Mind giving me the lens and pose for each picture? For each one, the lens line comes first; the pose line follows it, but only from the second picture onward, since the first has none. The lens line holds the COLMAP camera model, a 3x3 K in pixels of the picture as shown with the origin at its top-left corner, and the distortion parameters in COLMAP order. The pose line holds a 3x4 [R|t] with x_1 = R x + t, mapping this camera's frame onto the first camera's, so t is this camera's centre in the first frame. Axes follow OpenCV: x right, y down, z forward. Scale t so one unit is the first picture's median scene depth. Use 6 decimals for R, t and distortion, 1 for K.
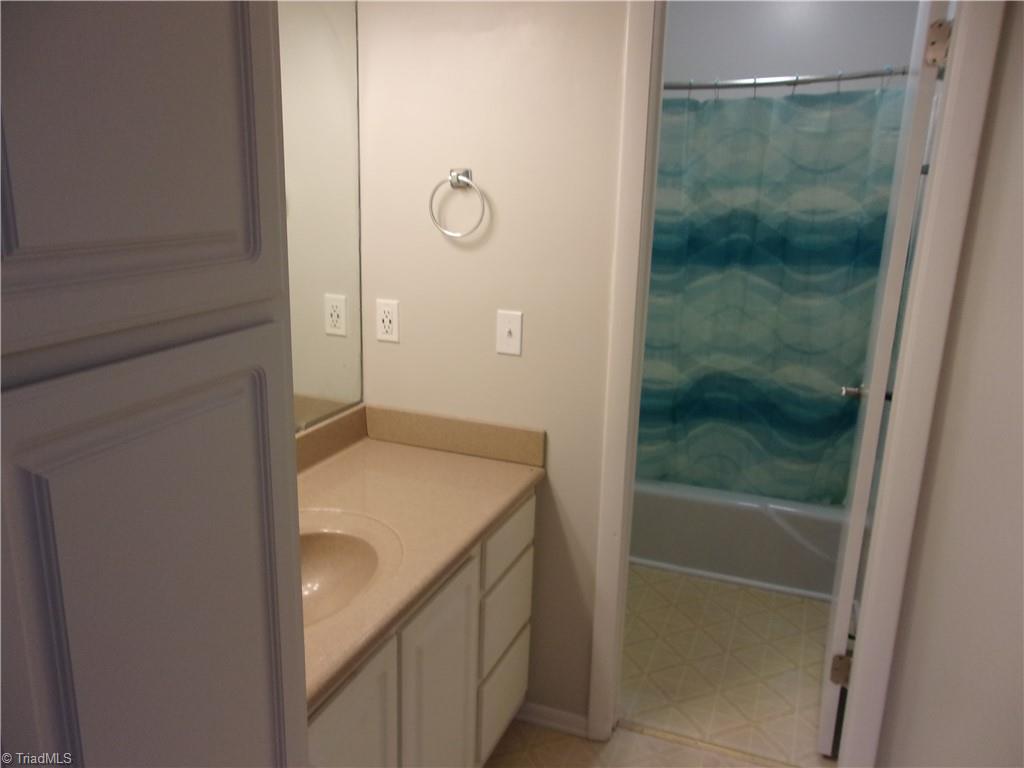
lens RADIAL K [[805.5, 0, 514.6], [0, 805.5, 384.2], [0, 0, 1]] dist [-0.015768, 0.049281]
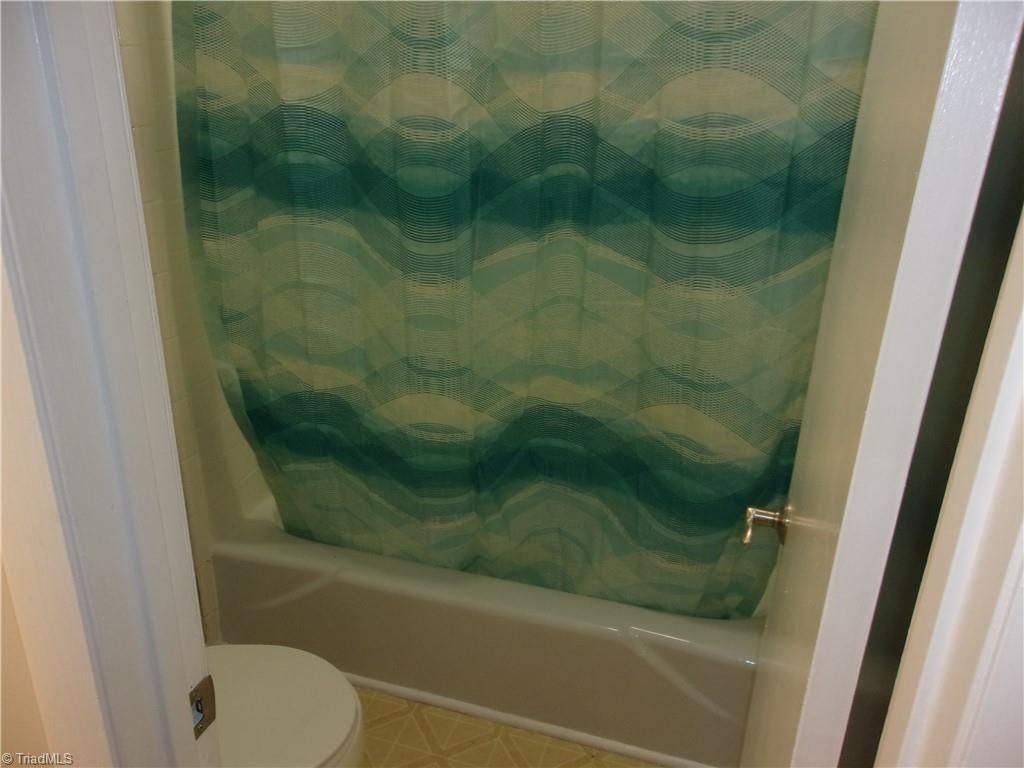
lens RADIAL K [[805.5, 0, 507.1], [0, 805.5, 382.5], [0, 0, 1]] dist [-0.015768, 0.049281]
pose [[0.997932, -0.028606, 0.057560, 0.205932], [0.020714, 0.990860, 0.133297, -0.117157], [-0.060847, -0.131829, 0.989403, 0.470031]]
